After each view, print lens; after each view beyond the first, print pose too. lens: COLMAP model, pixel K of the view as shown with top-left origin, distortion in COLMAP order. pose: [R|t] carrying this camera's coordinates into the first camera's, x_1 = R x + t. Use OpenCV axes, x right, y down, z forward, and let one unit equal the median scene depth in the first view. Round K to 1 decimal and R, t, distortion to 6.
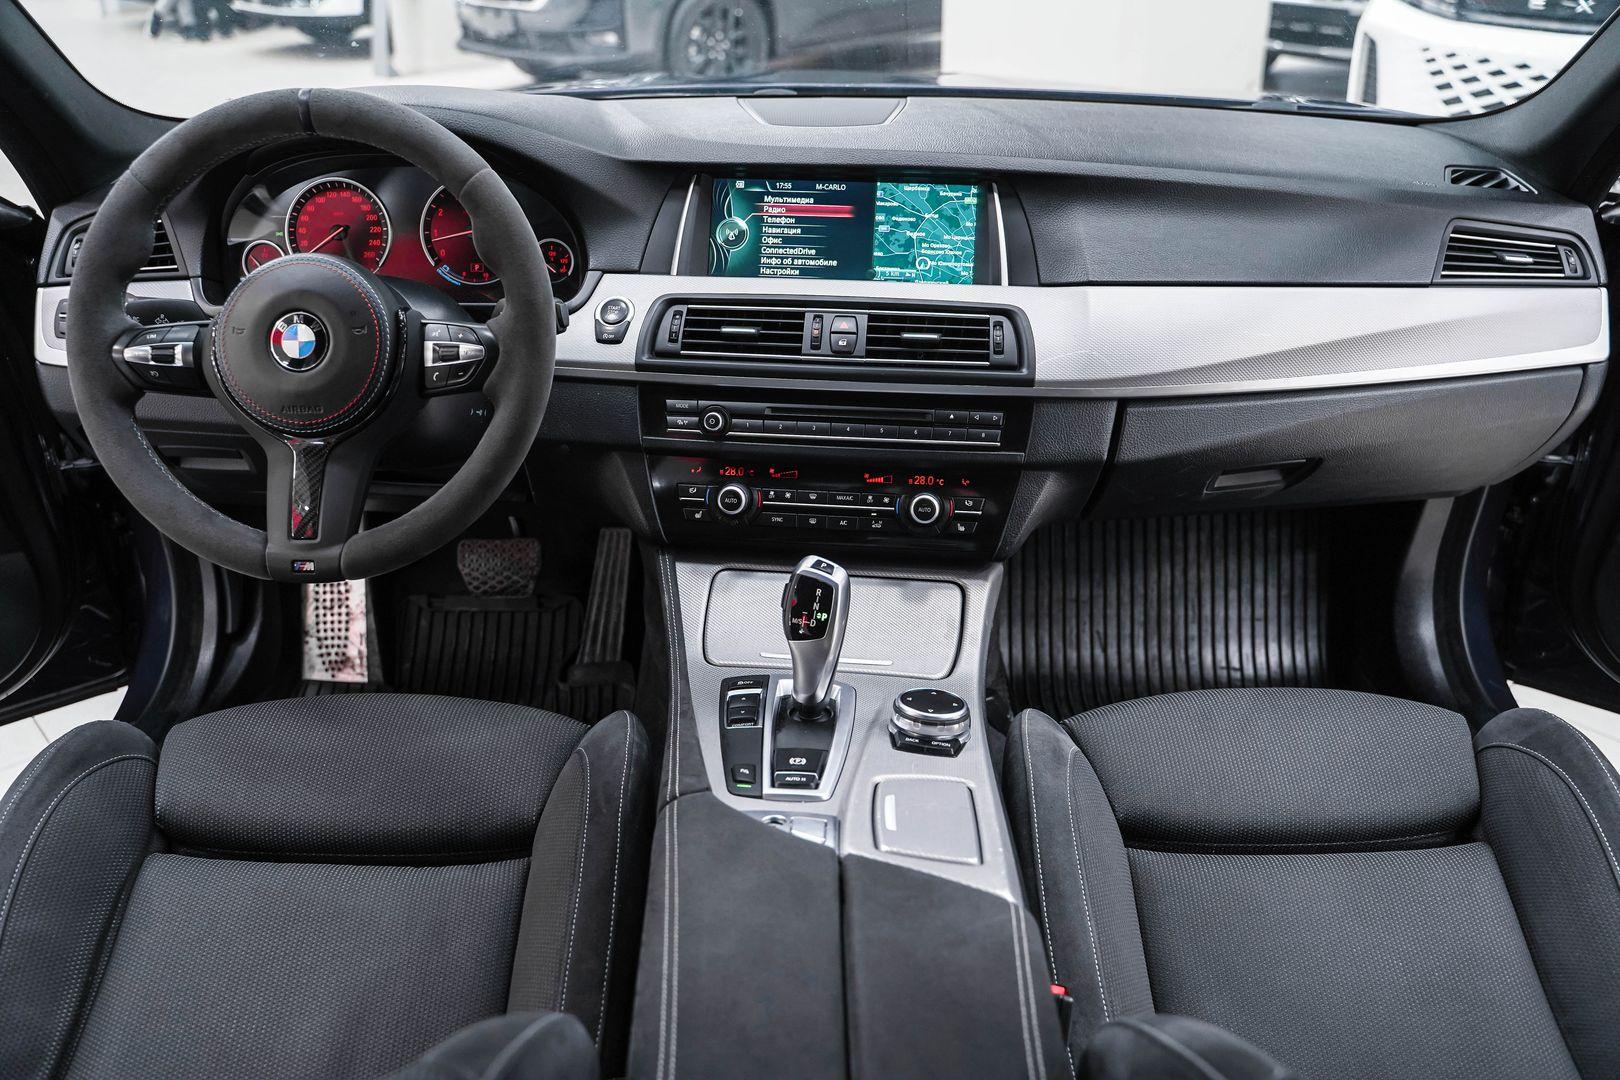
lens RADIAL K [[1305.8, 0, 803.7], [0, 1305.8, 534.4], [0, 0, 1]] dist [-0.116183, 0.090736]
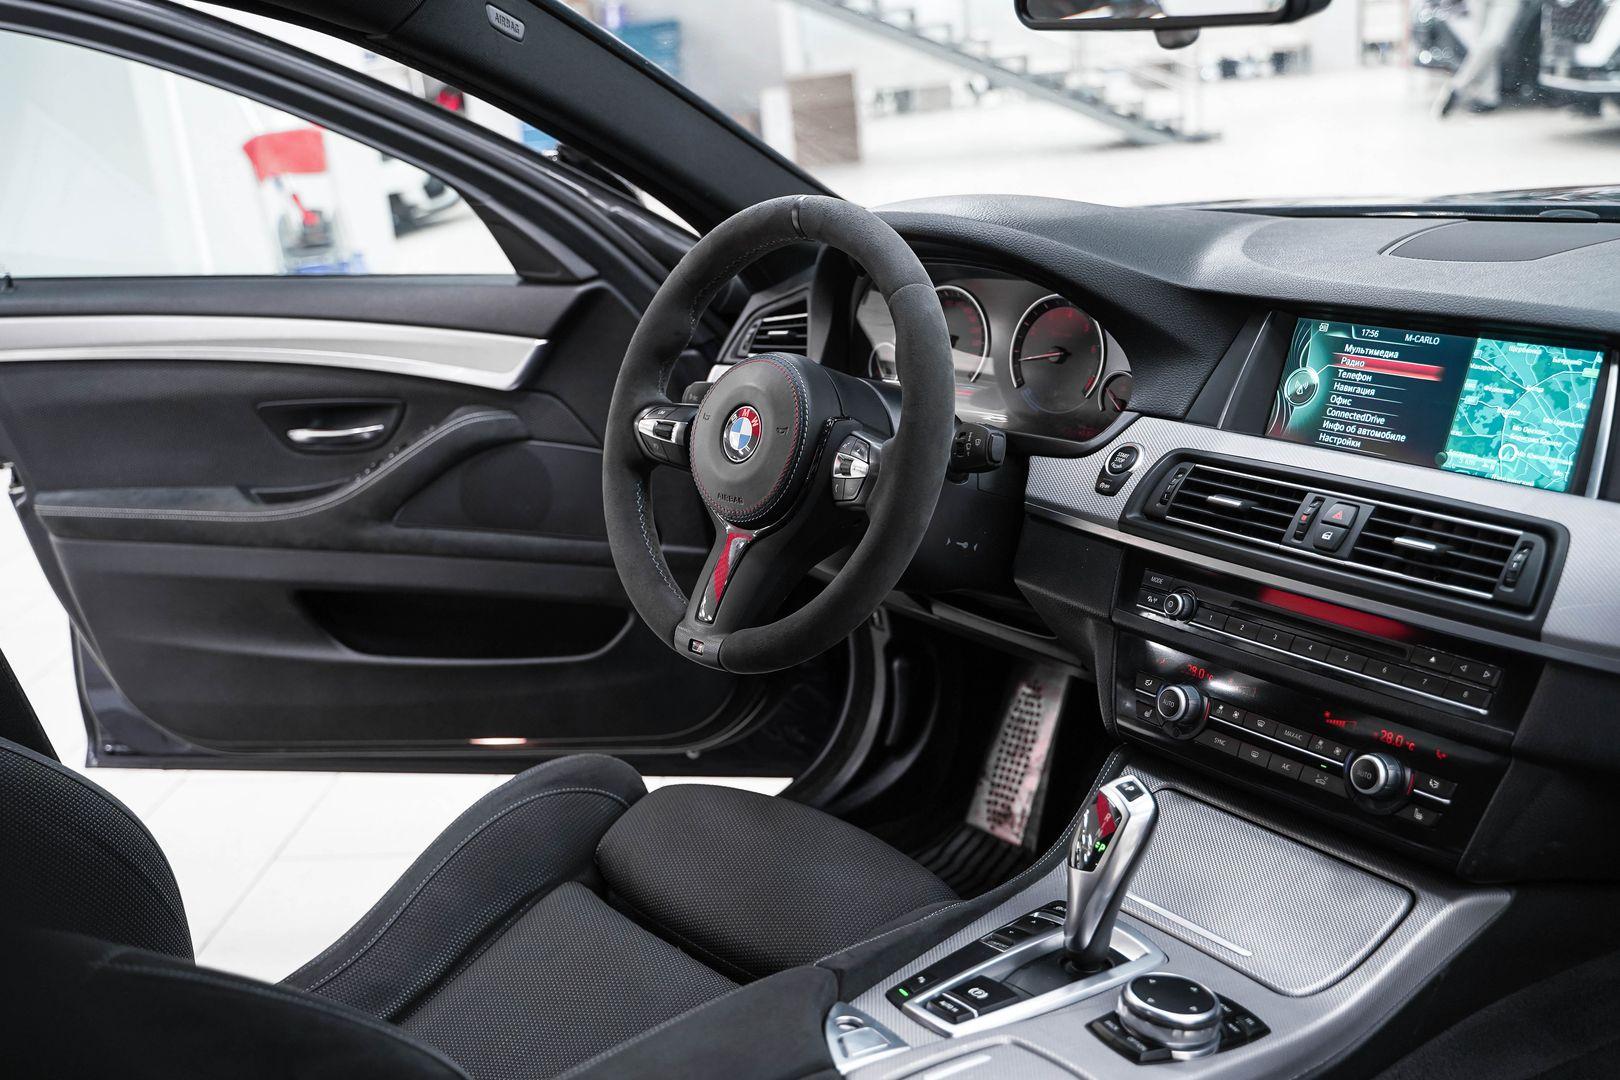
lens RADIAL K [[1674.7, 0, 803.3], [0, 1674.7, 537.7], [0, 0, 1]] dist [-0.061549, 0.114383]
pose [[0.659645, 0.163687, -0.733536, 0.518546], [-0.253906, 0.967148, -0.012512, -0.052730], [0.707390, 0.194502, 0.679535, 0.107723]]
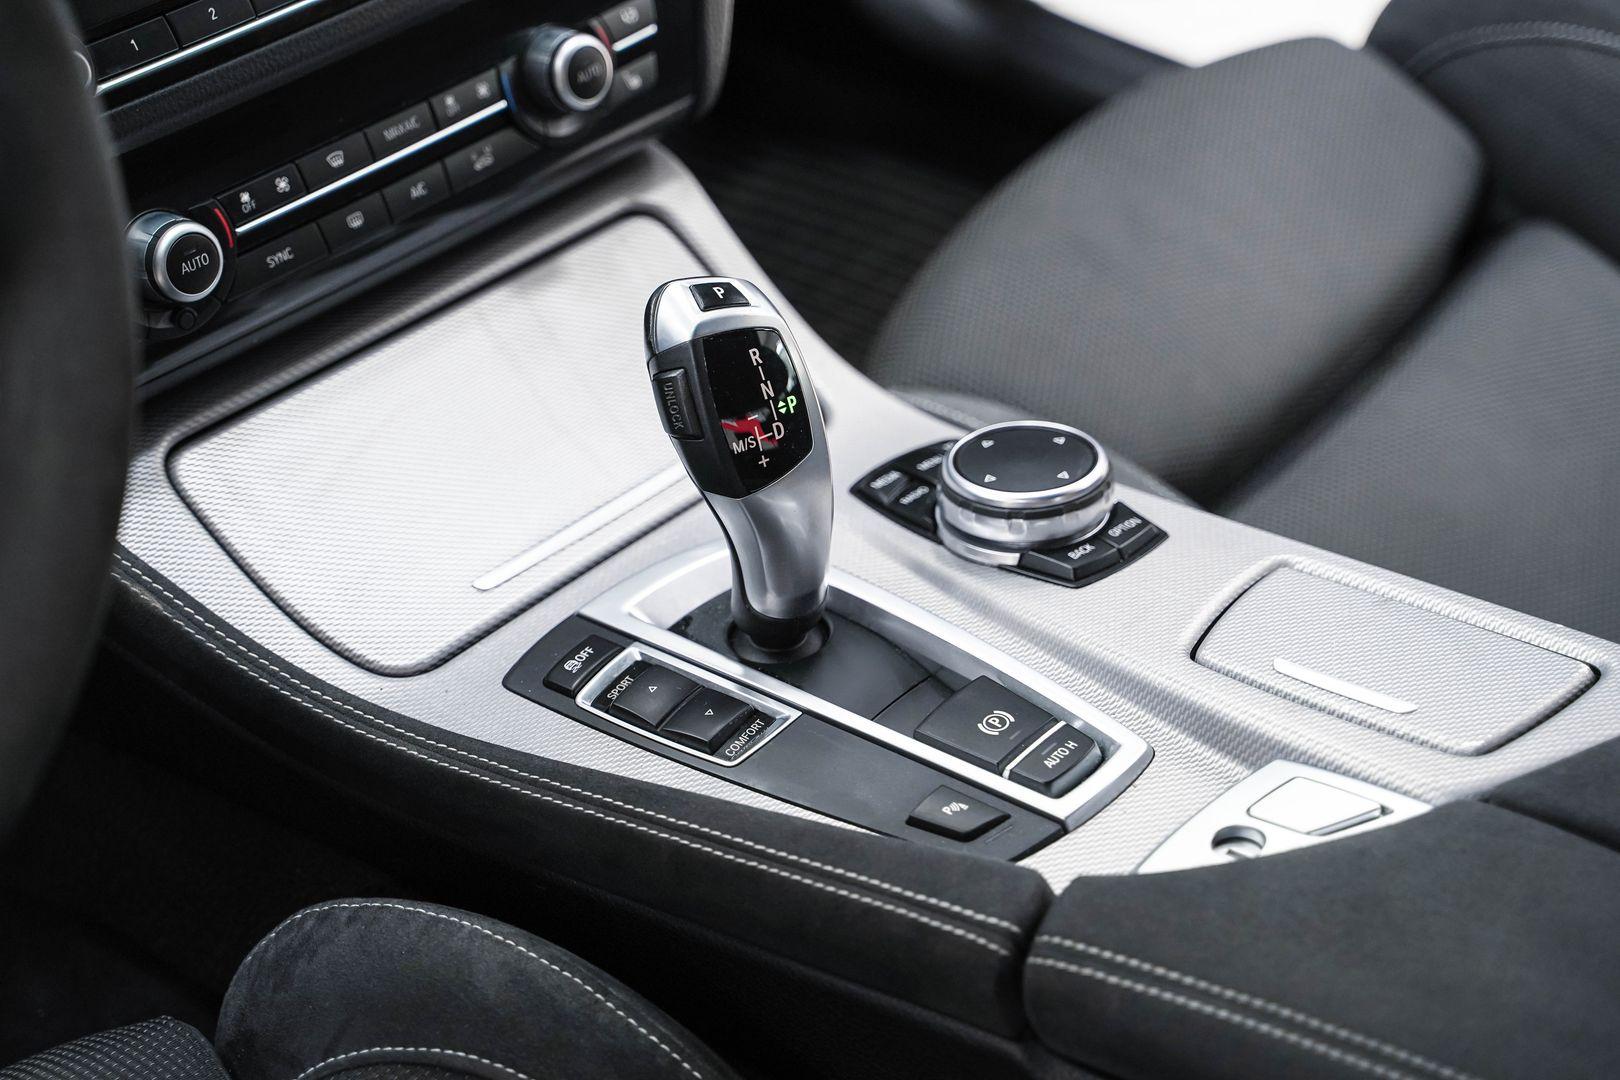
lens RADIAL K [[3064.0, 0, 810.0], [0, 3064.0, 540.0], [0, 0, 1]] dist [0.238955, -0.028665]
pose [[0.589680, -0.492119, 0.640387, -0.512822], [0.318517, 0.870352, 0.375544, -0.215061], [-0.742175, -0.017476, 0.669978, 0.296215]]
